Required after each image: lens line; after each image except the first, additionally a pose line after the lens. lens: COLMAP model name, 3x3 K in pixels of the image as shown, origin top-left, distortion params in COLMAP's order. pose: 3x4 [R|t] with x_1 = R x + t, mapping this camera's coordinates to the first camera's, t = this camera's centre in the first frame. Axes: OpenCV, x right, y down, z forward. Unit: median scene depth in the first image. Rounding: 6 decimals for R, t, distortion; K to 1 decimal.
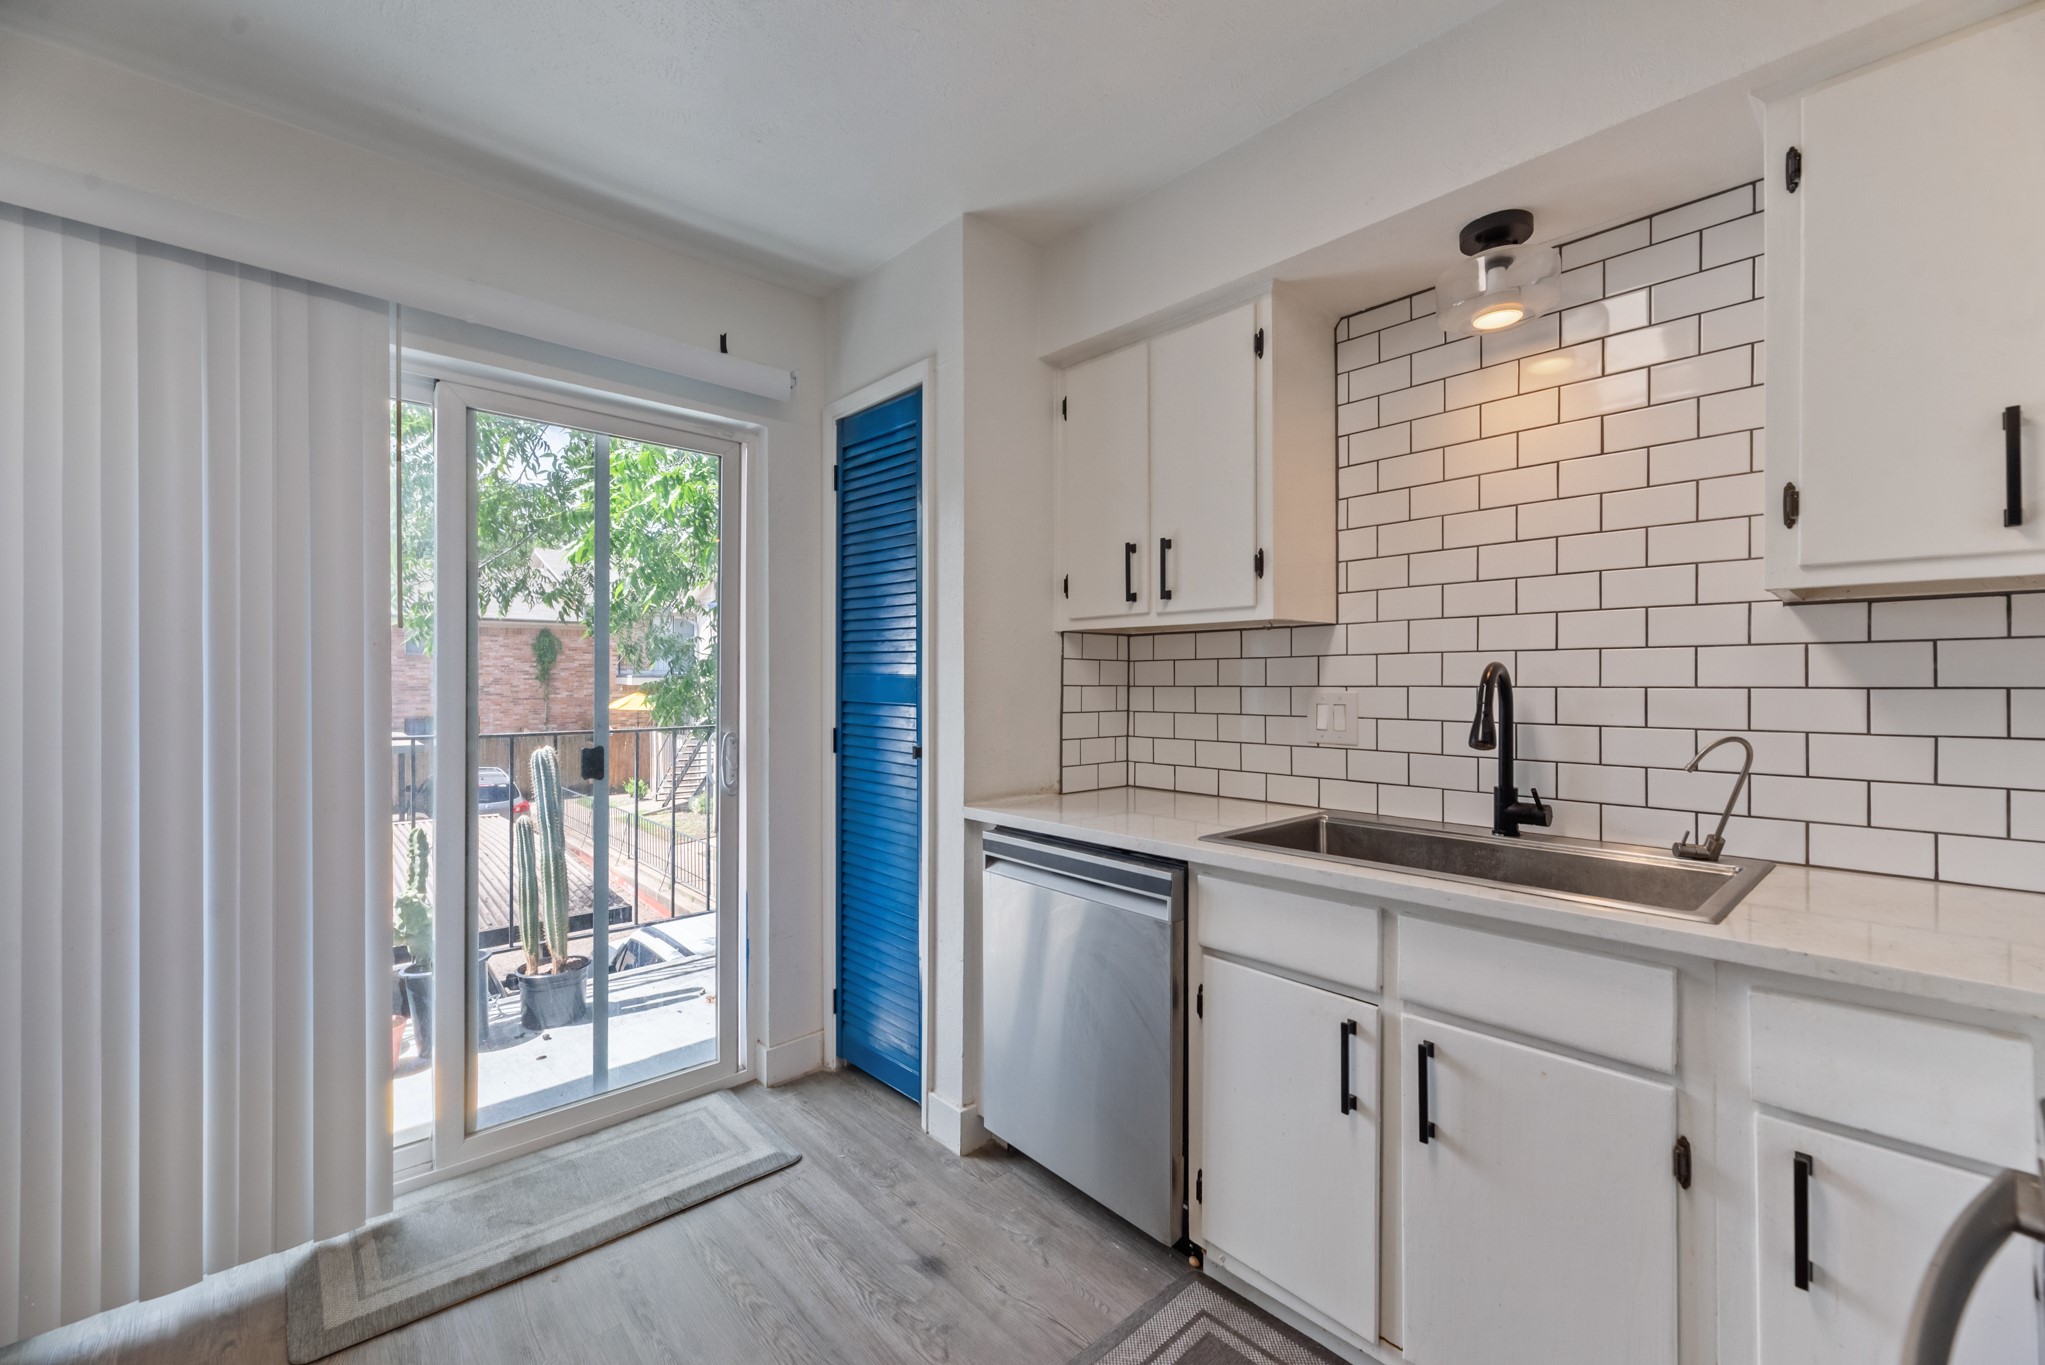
lens RADIAL K [[839.9, 0, 1026.2], [0, 839.9, 685.8], [0, 0, 1]] dist [0.014646, -0.000082]
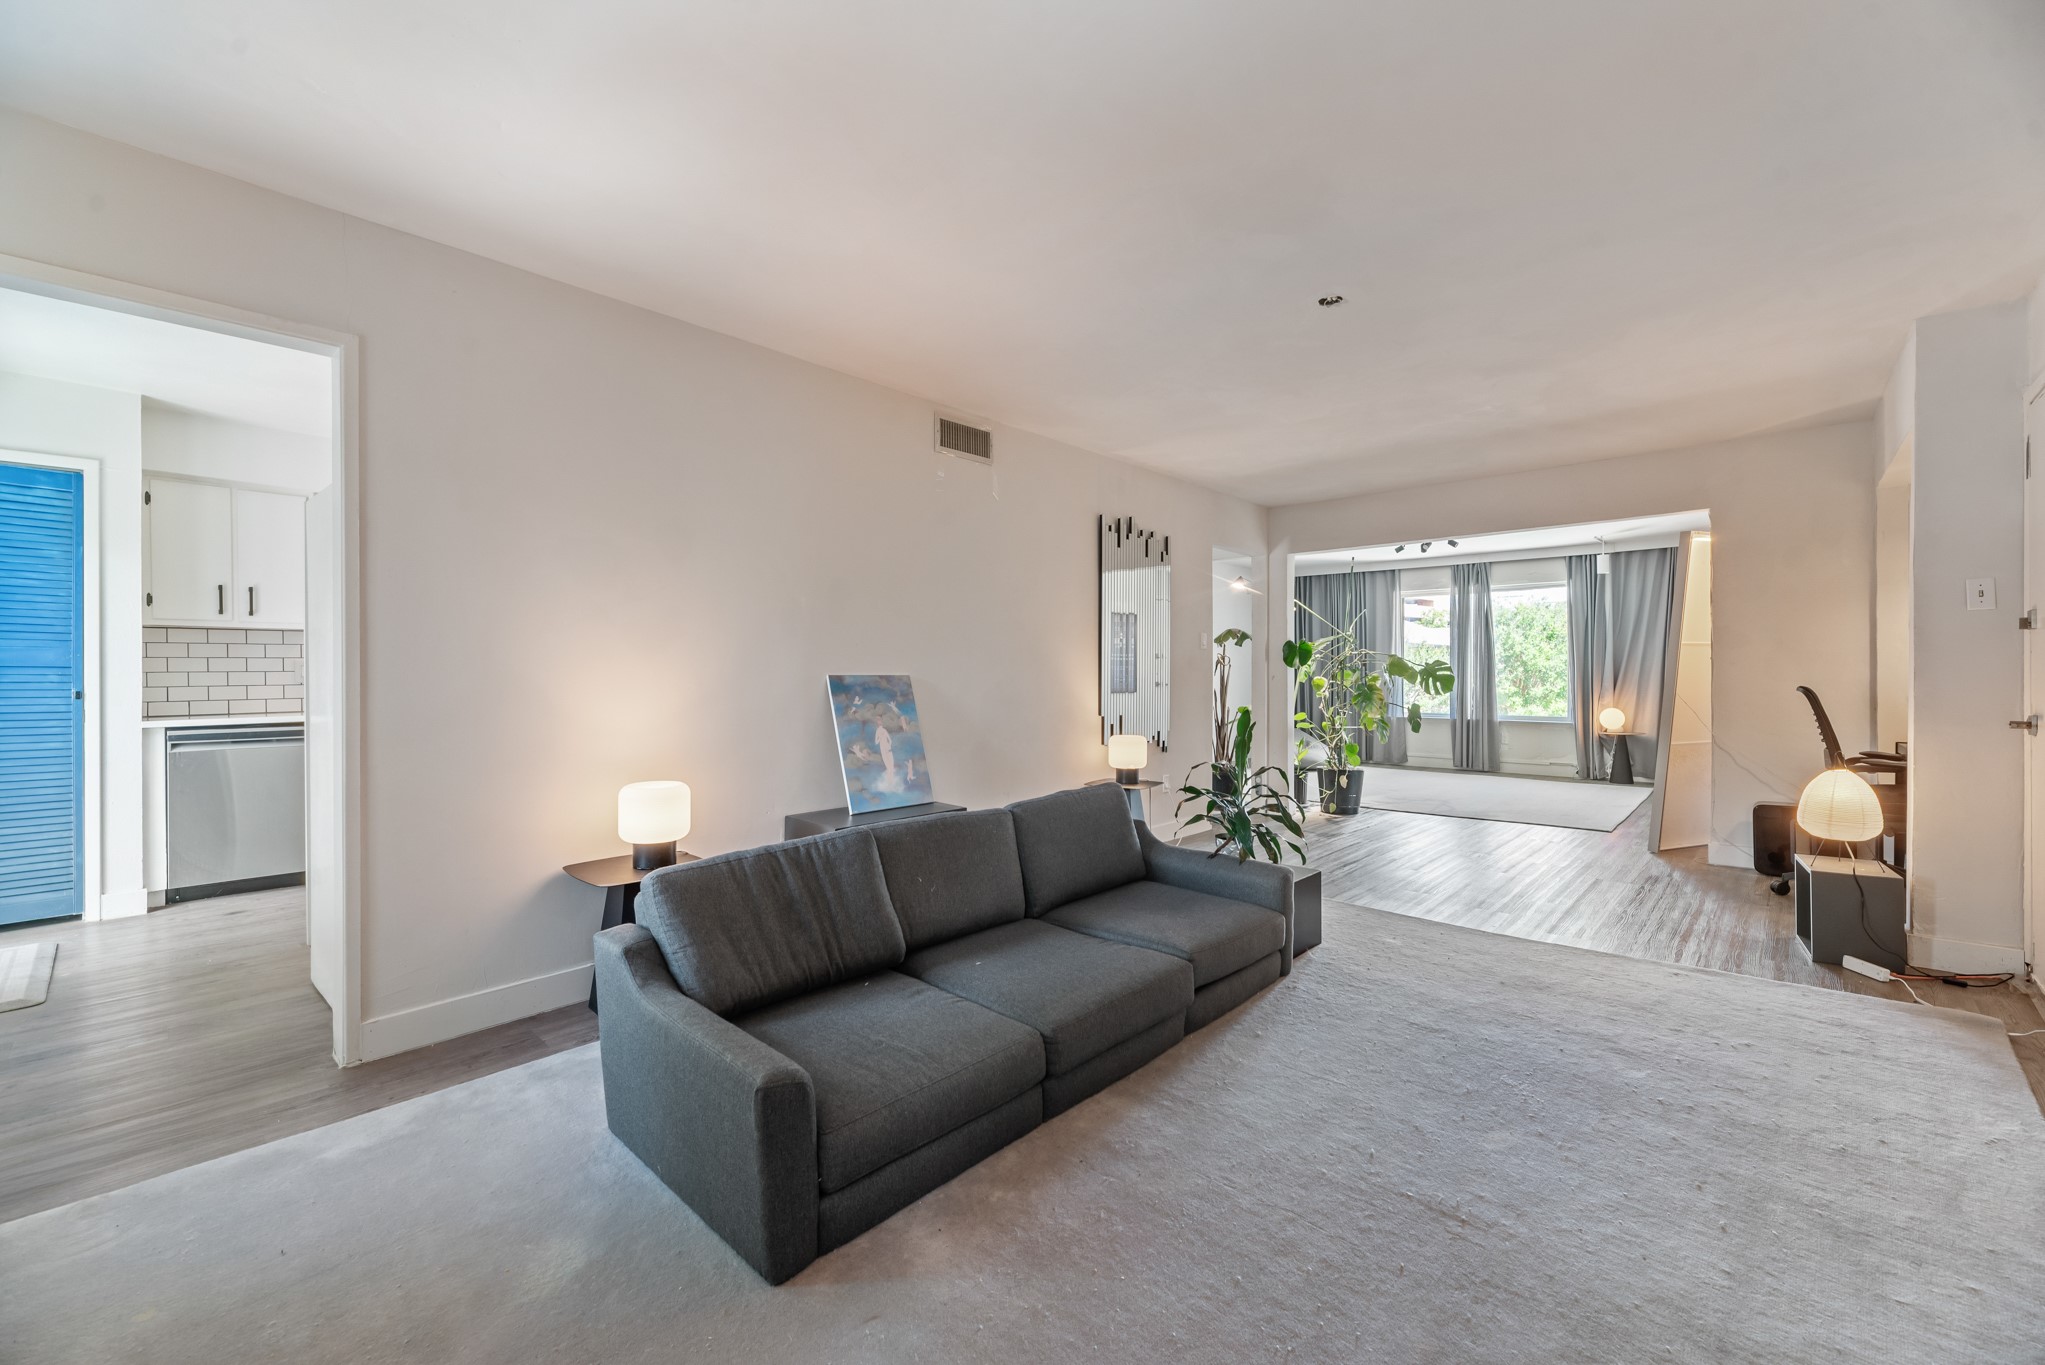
lens RADIAL K [[832.1, 0, 1022.5], [0, 832.1, 682.5], [0, 0, 1]] dist [-0.000169, 0.000123]
pose [[-0.074319, -0.011772, 0.997165, -1.905581], [0.011842, 0.999849, 0.012686, 0.058895], [-0.997164, 0.012752, -0.074168, -0.722410]]
